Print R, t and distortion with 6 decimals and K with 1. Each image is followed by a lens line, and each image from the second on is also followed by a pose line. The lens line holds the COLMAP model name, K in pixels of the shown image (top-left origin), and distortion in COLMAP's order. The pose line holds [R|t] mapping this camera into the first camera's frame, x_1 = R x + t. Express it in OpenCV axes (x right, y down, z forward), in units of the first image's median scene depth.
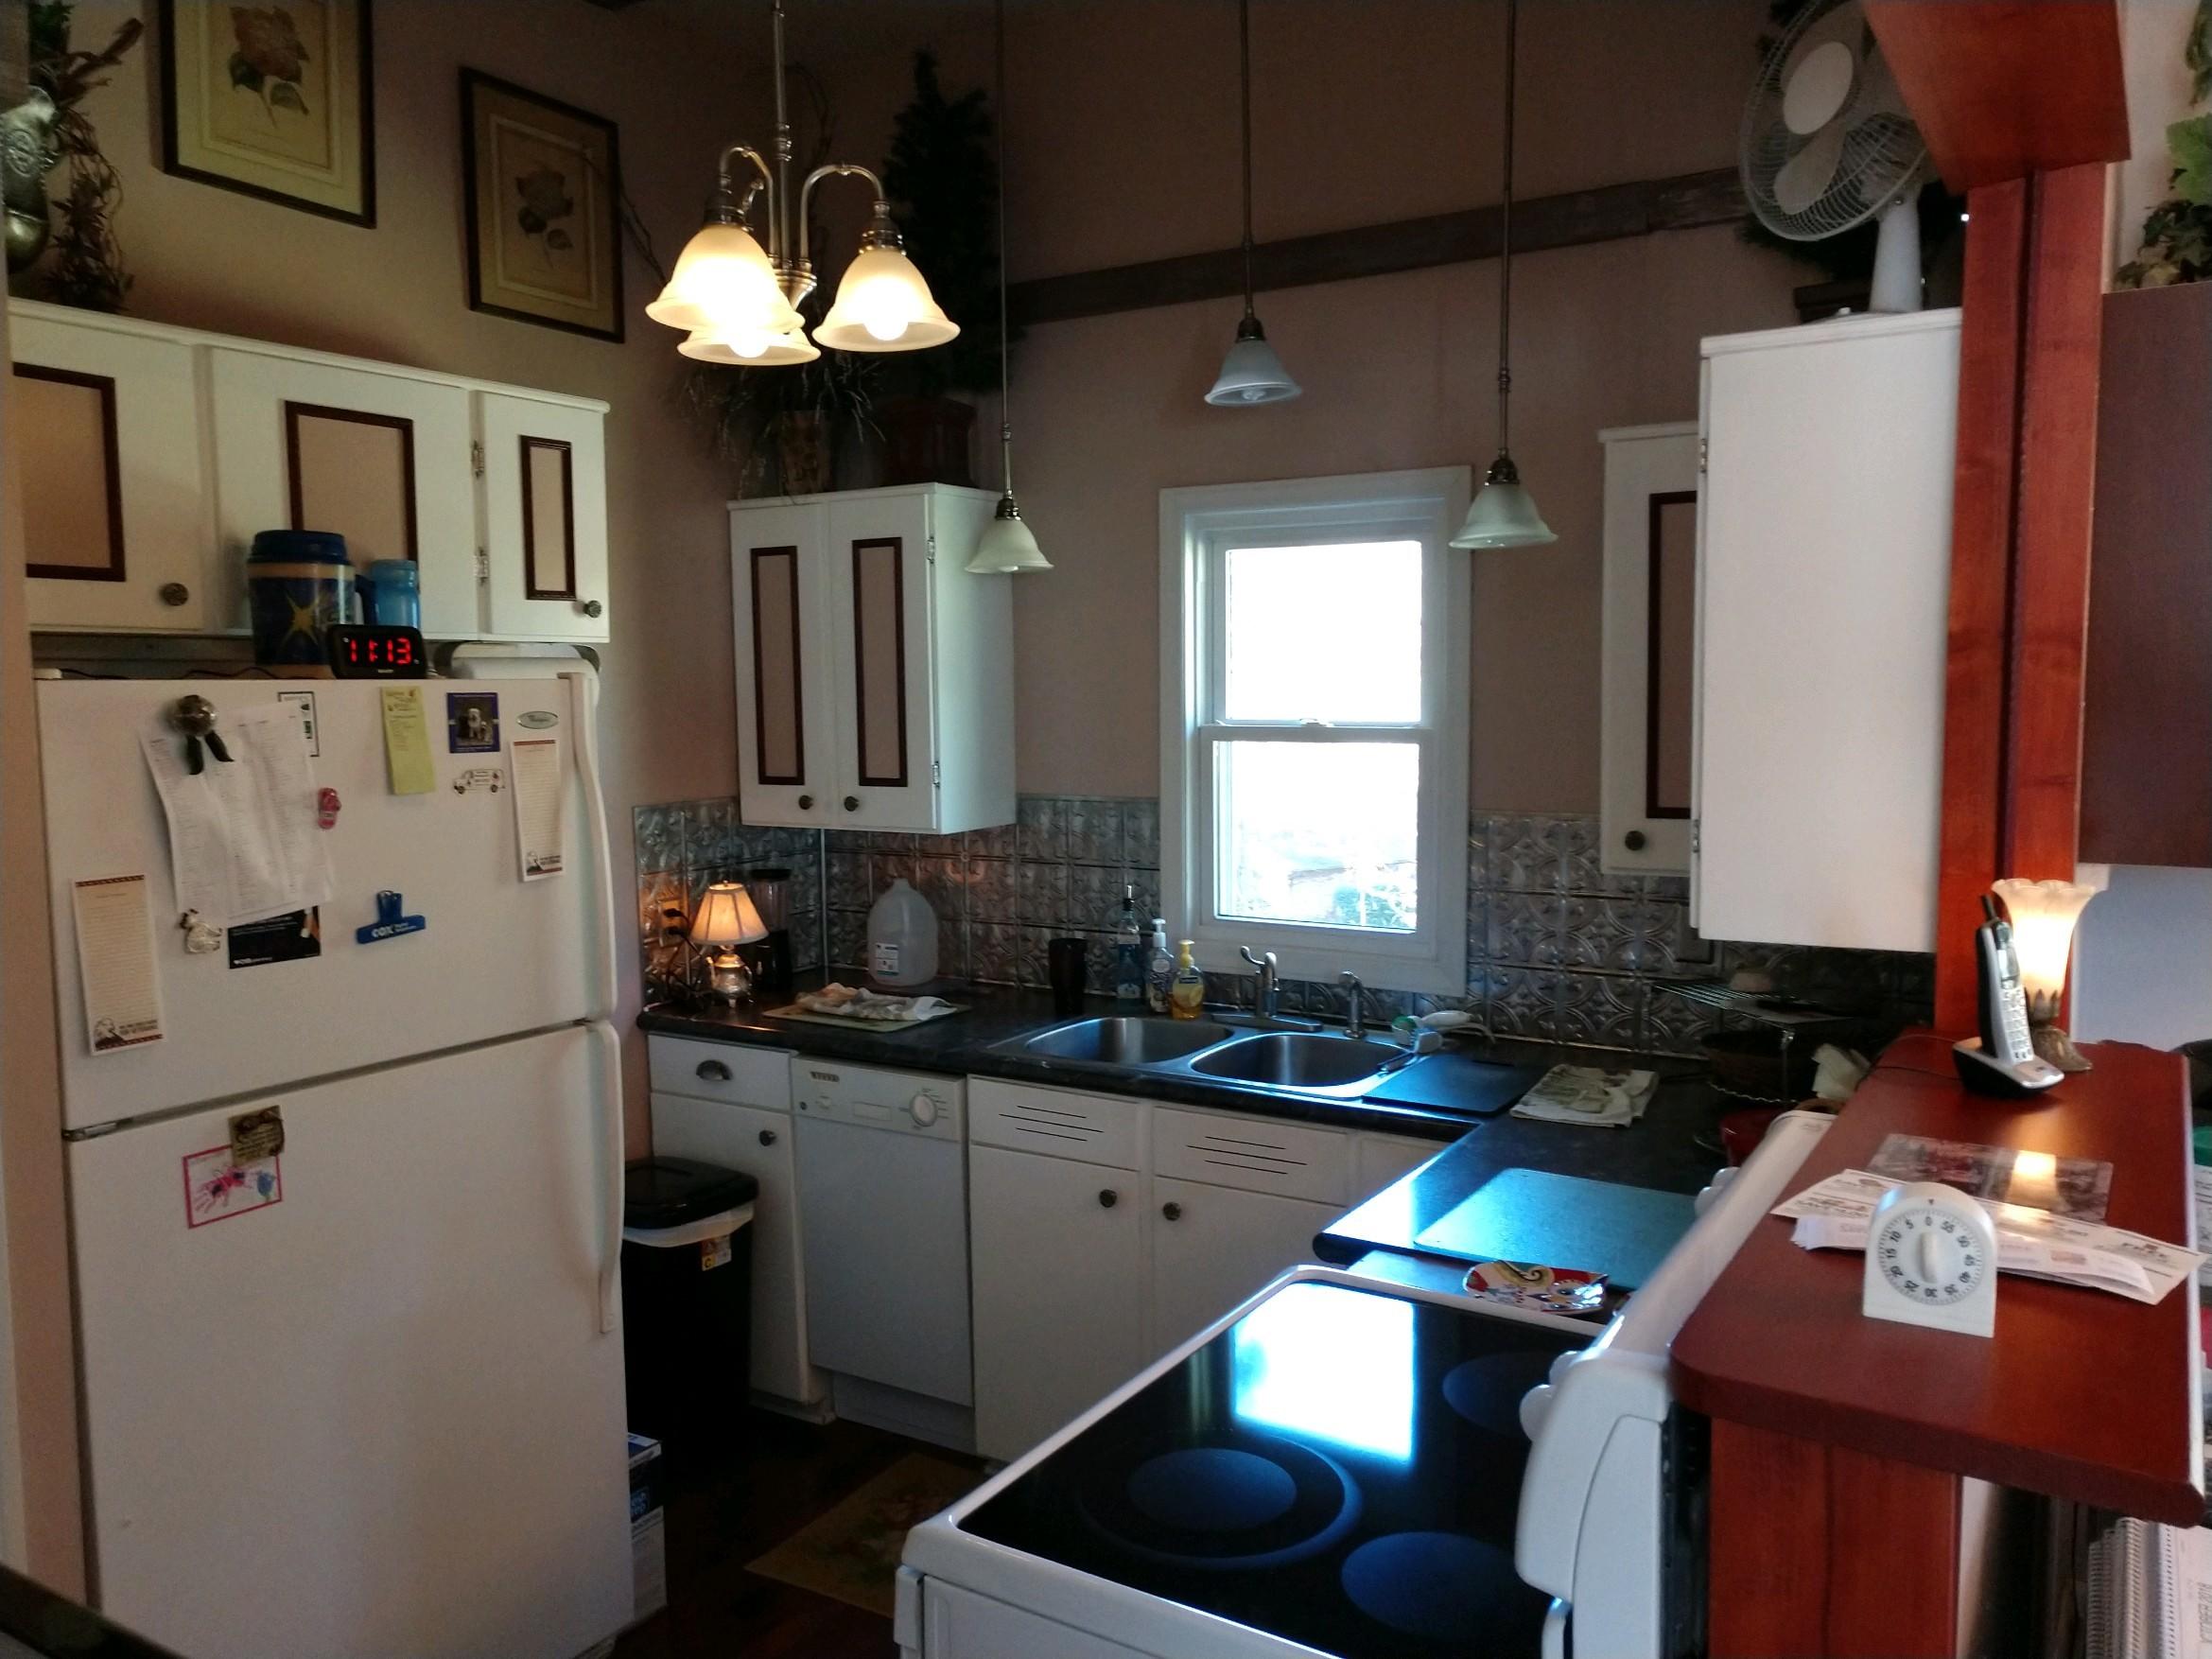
lens RADIAL K [[1705.0, 0, 1104.8], [0, 1705.0, 836.7], [0, 0, 1]] dist [0.024670, 0.003906]
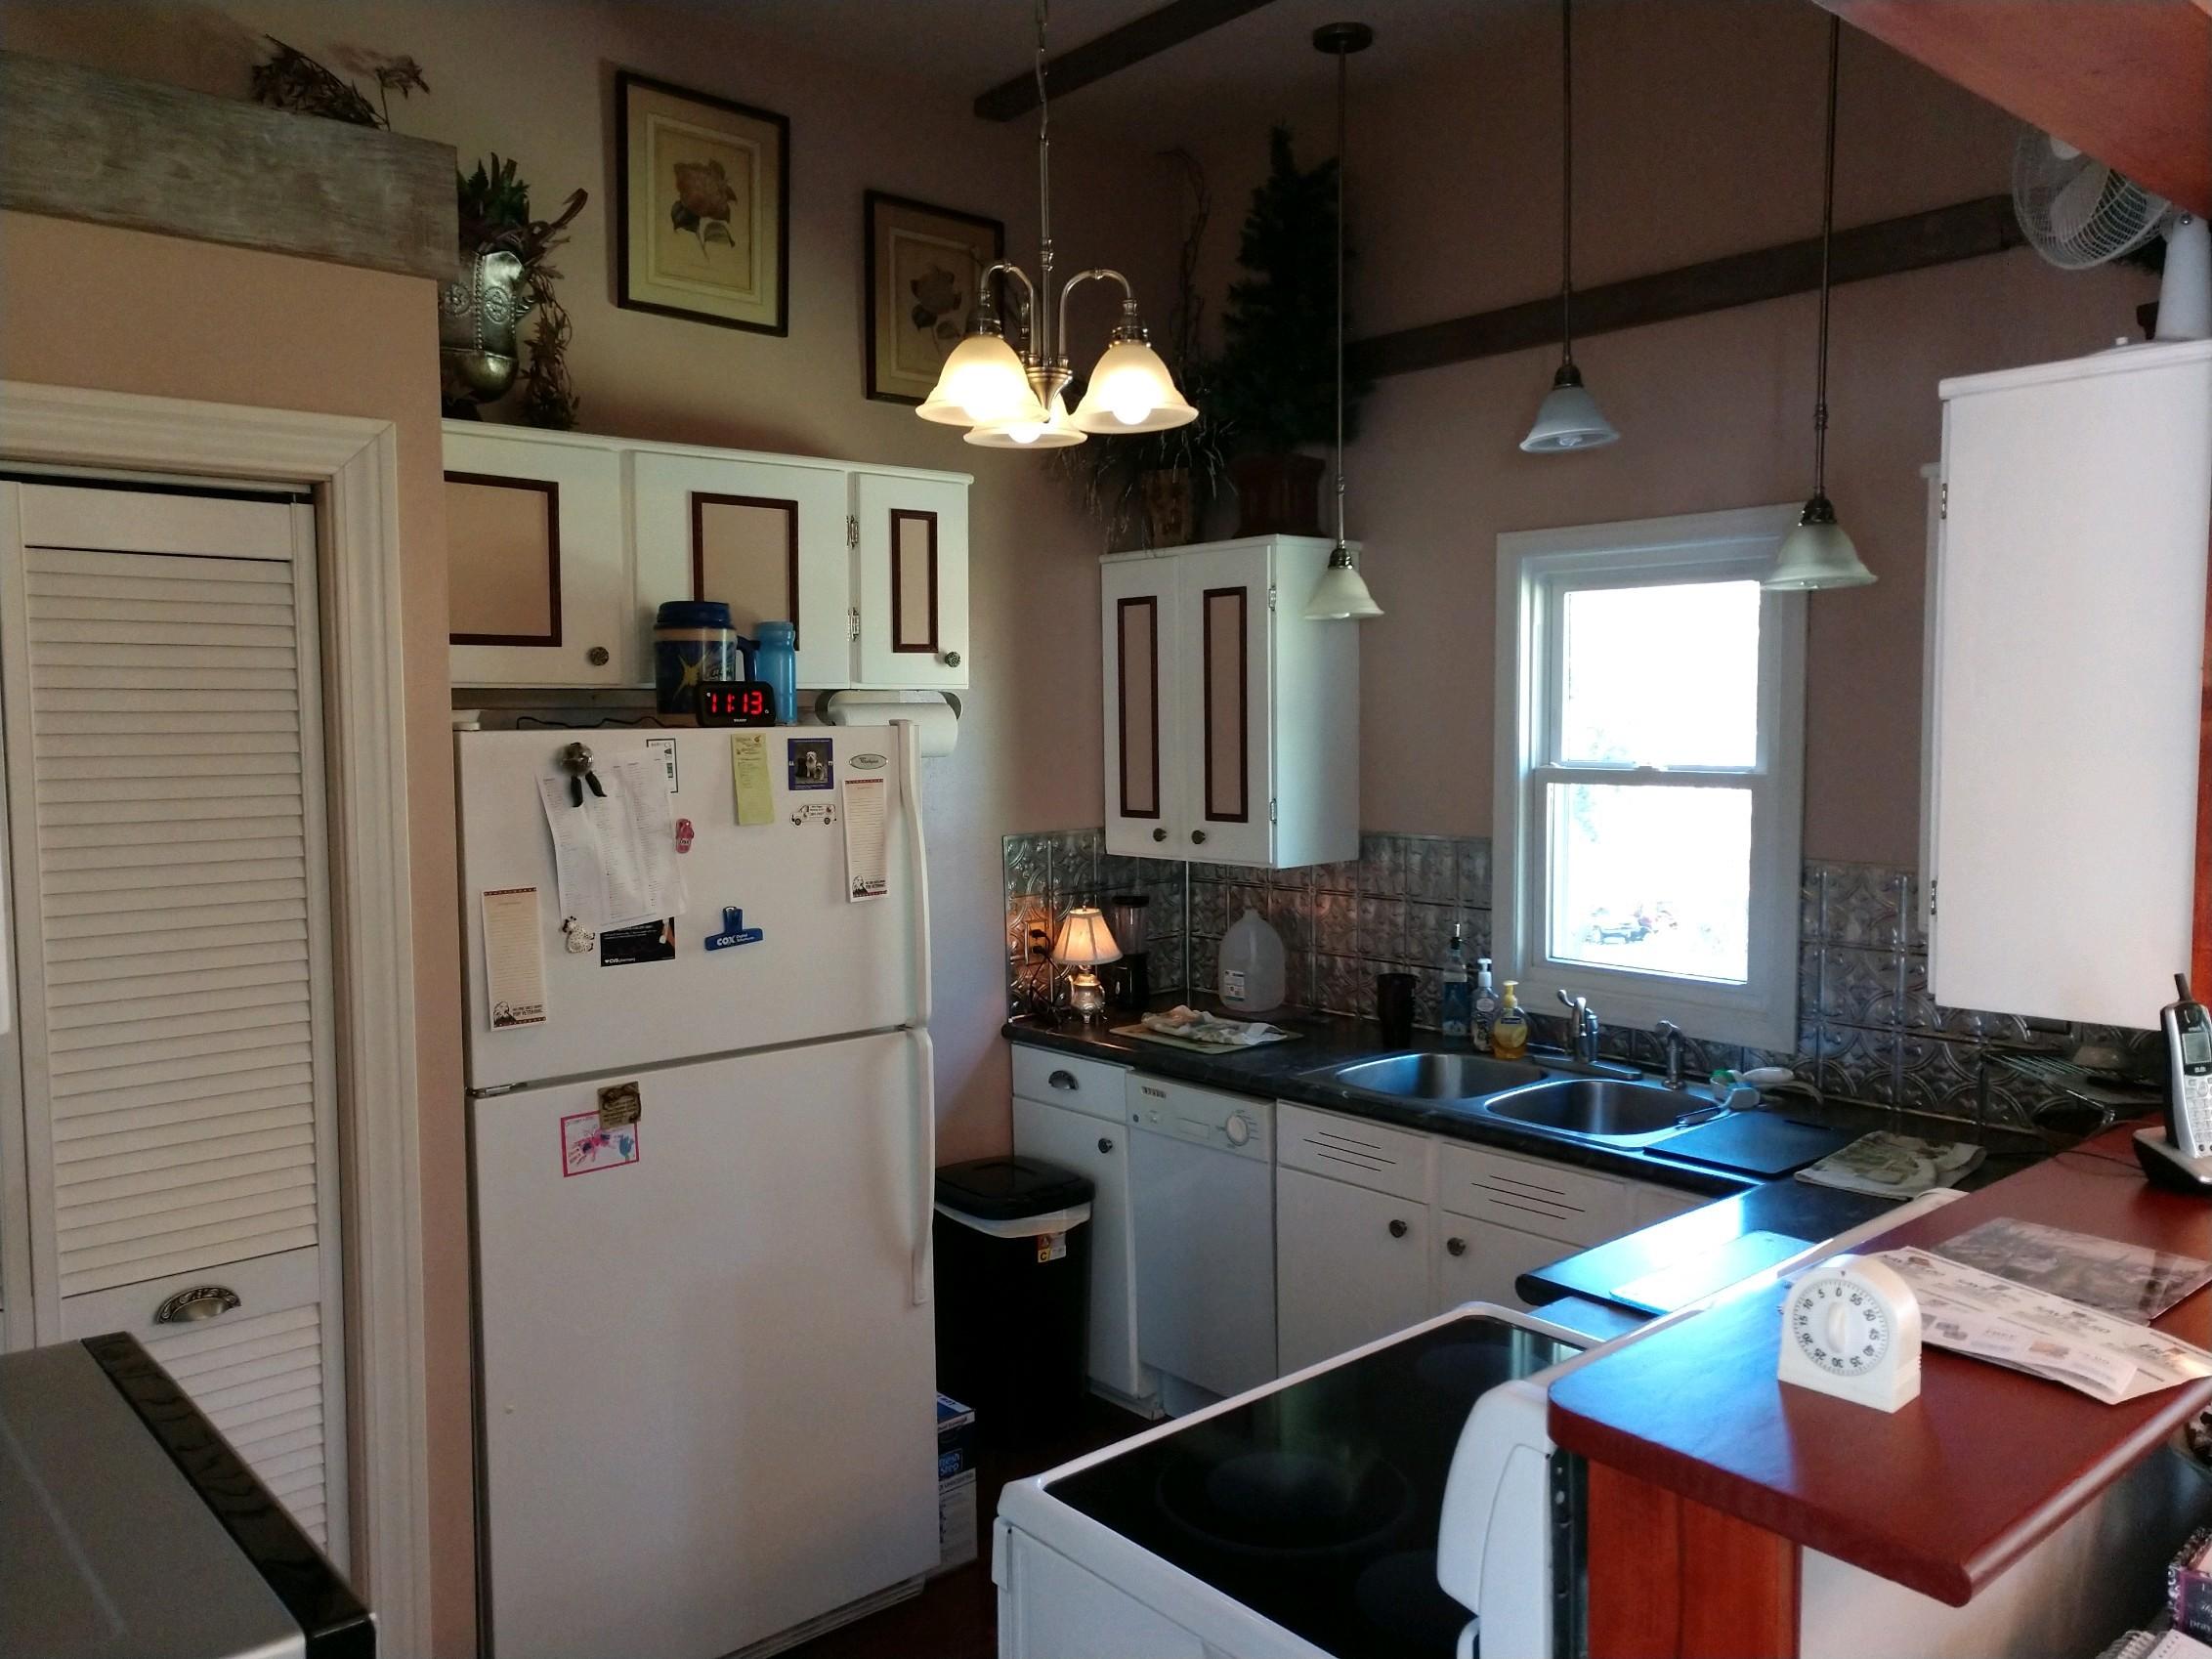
lens RADIAL K [[1704.9, 0, 1104.8], [0, 1704.9, 836.7], [0, 0, 1]] dist [0.024670, 0.003906]
pose [[0.954868, 0.022645, -0.296165, 0.134608], [-0.026897, 0.999585, -0.010290, -0.008725], [0.295810, 0.017792, 0.955081, -0.038553]]
